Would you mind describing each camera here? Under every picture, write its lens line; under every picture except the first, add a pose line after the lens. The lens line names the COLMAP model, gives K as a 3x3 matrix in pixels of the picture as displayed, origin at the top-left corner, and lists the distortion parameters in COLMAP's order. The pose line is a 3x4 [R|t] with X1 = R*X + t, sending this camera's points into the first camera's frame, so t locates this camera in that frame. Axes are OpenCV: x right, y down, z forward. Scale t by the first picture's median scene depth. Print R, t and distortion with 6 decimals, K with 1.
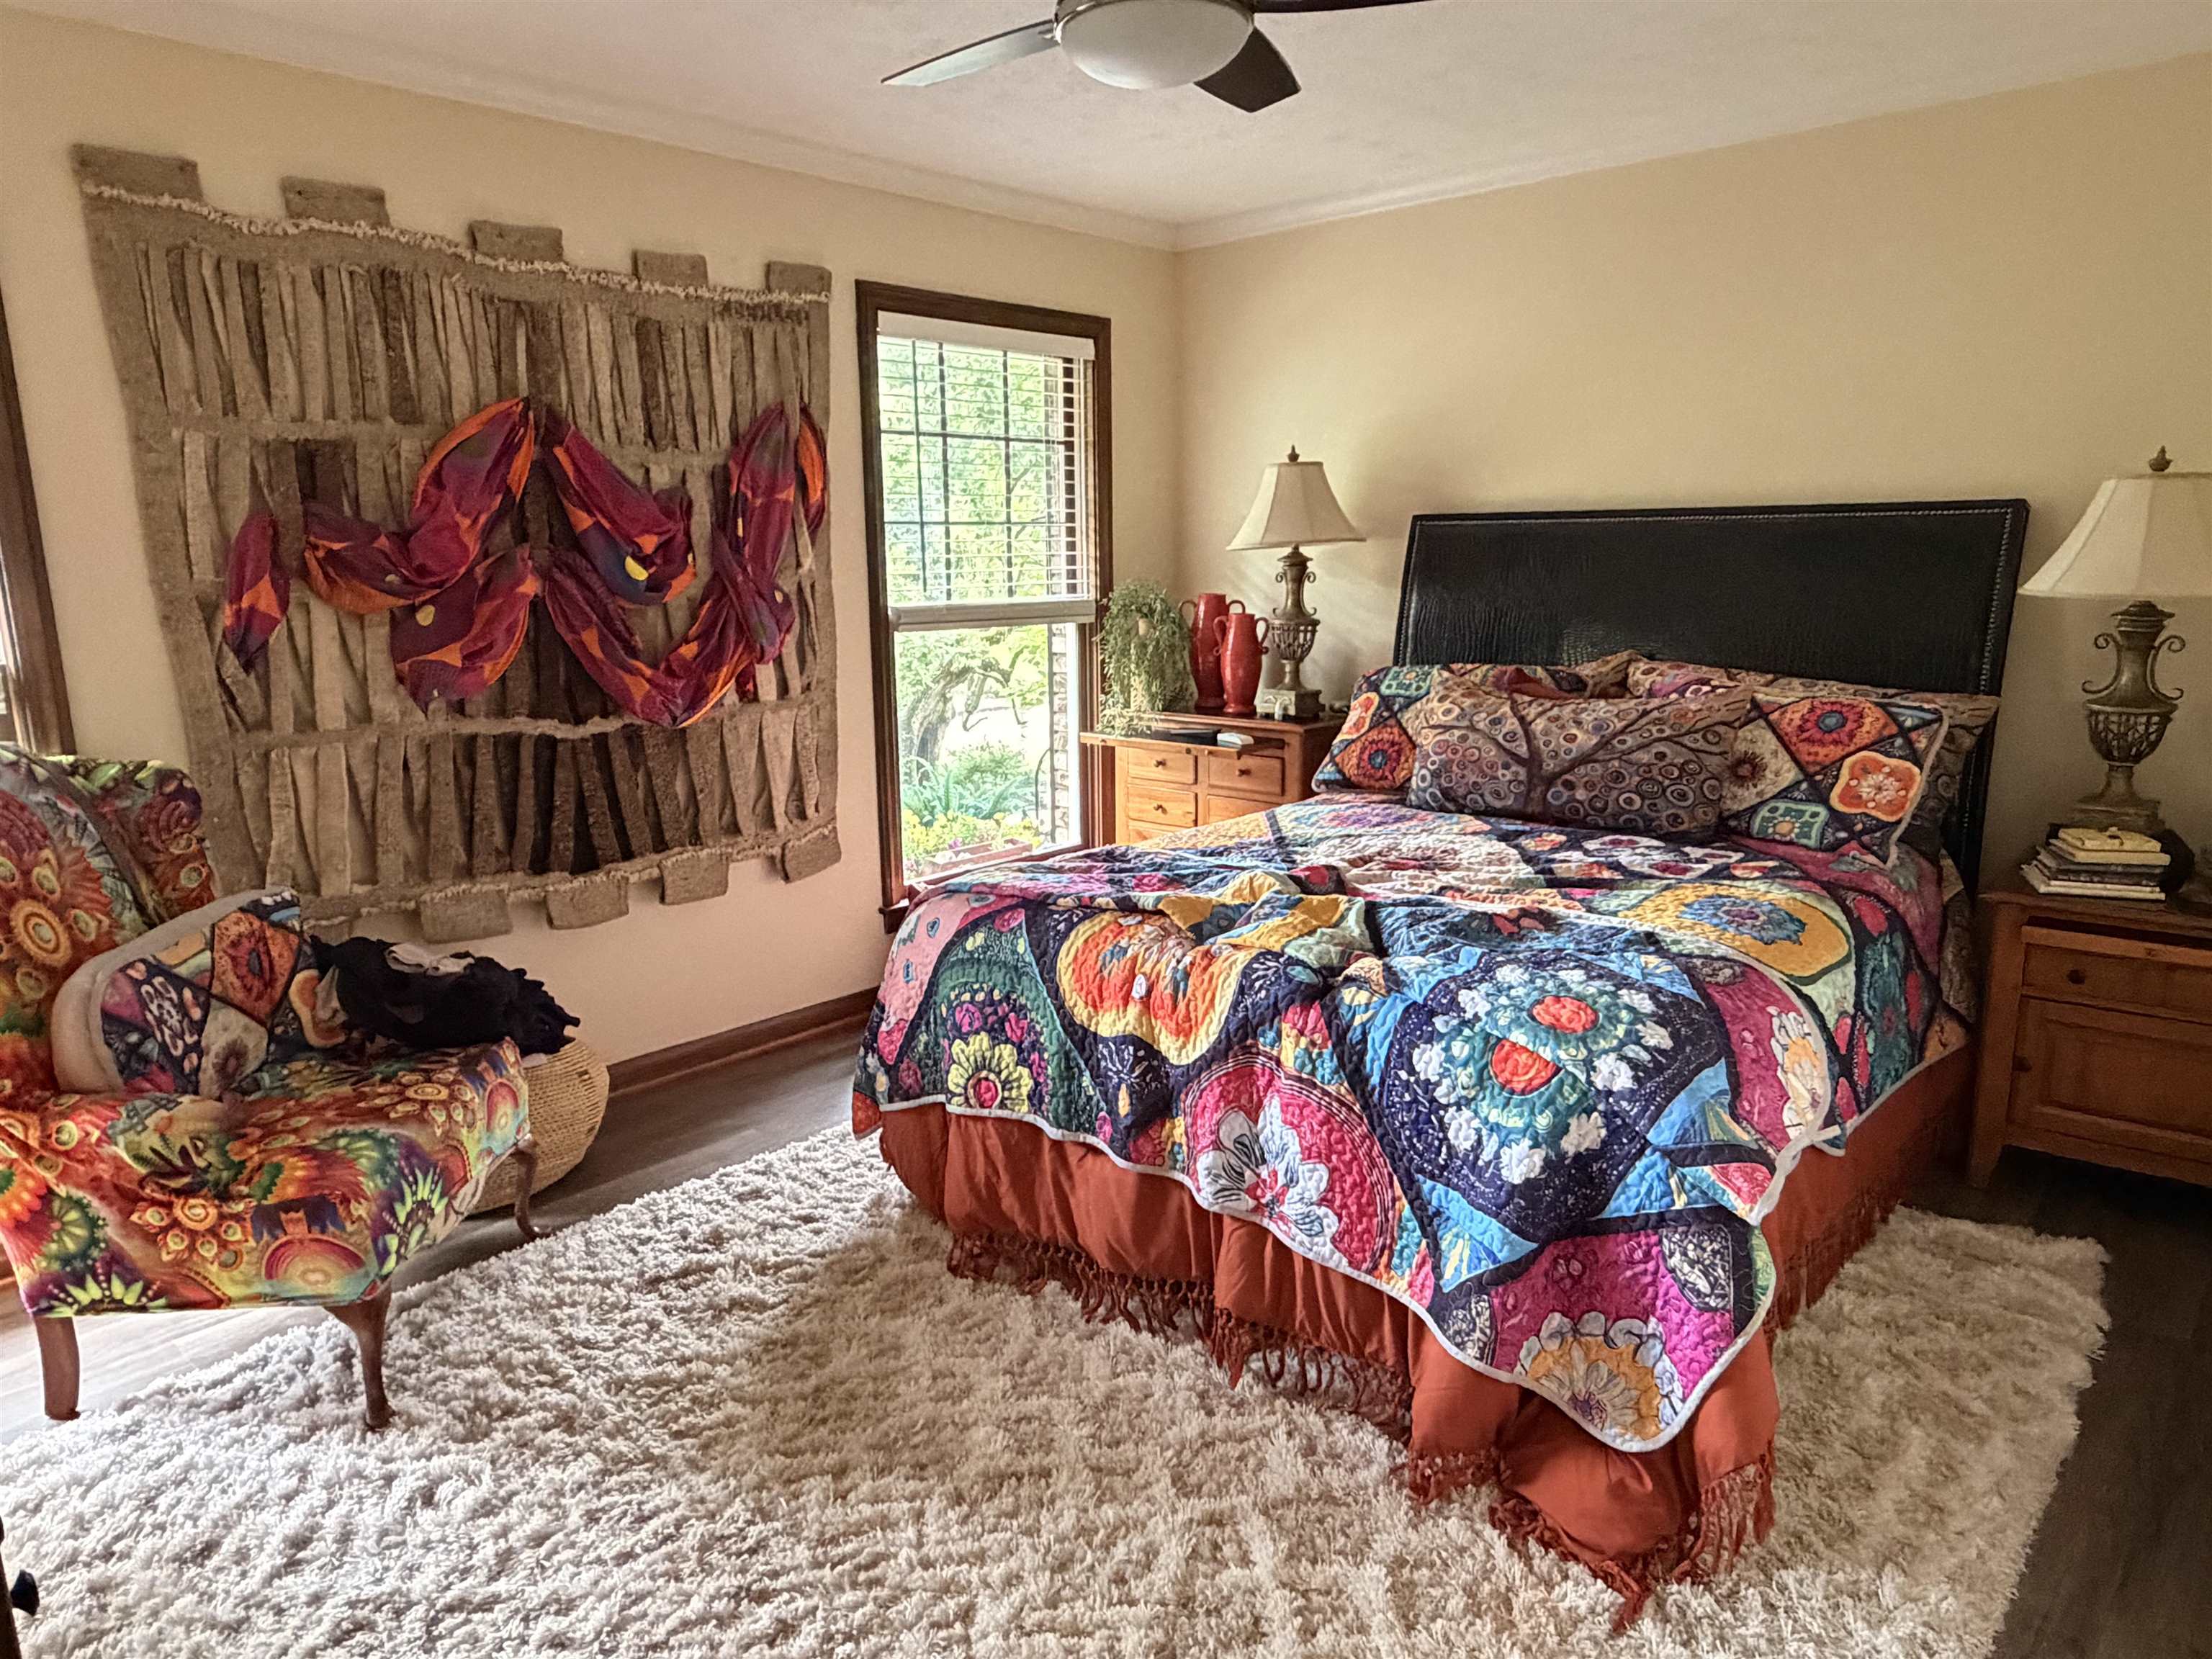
lens RADIAL K [[1441.3, 0, 1096.9], [0, 1441.3, 832.7], [0, 0, 1]] dist [0.006726, -0.003796]
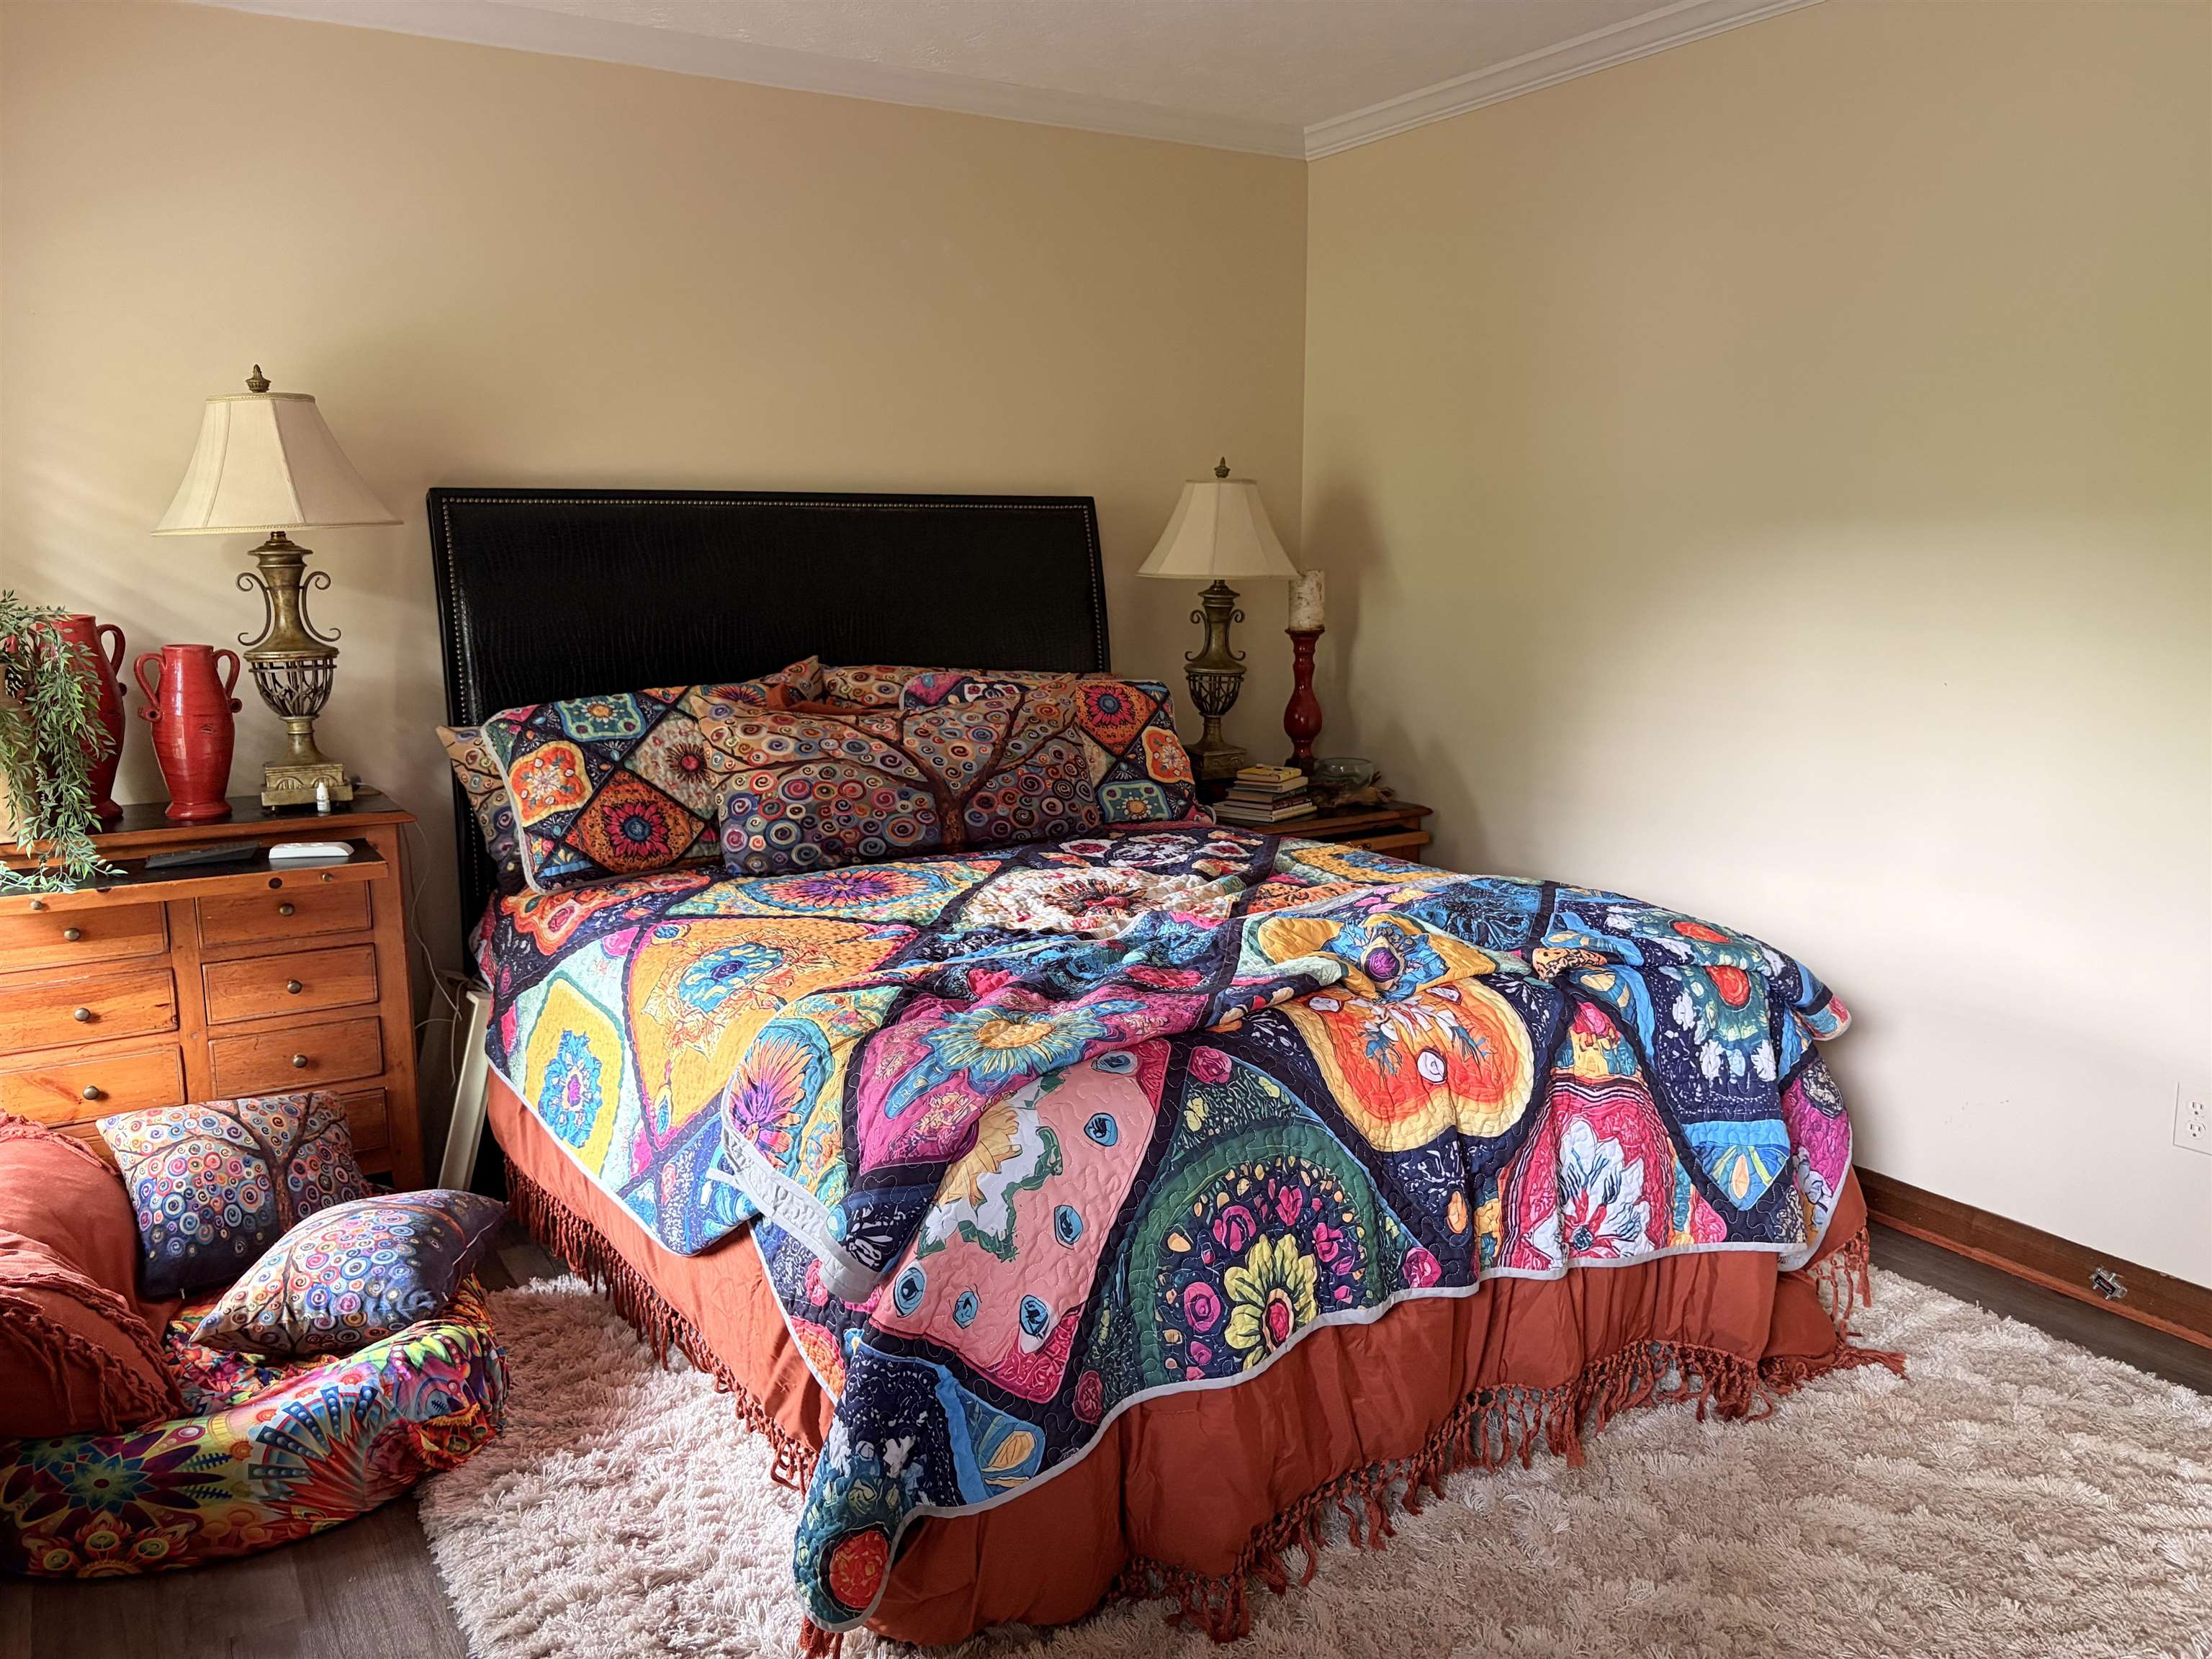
lens RADIAL K [[1700.1, 0, 1100.2], [0, 1700.1, 830.2], [0, 0, 1]] dist [0.040765, -0.026943]
pose [[0.260417, -0.149945, 0.953782, -0.776101], [0.192566, 0.976085, 0.100874, -0.129727], [-0.946098, 0.157397, 0.283064, 0.778238]]
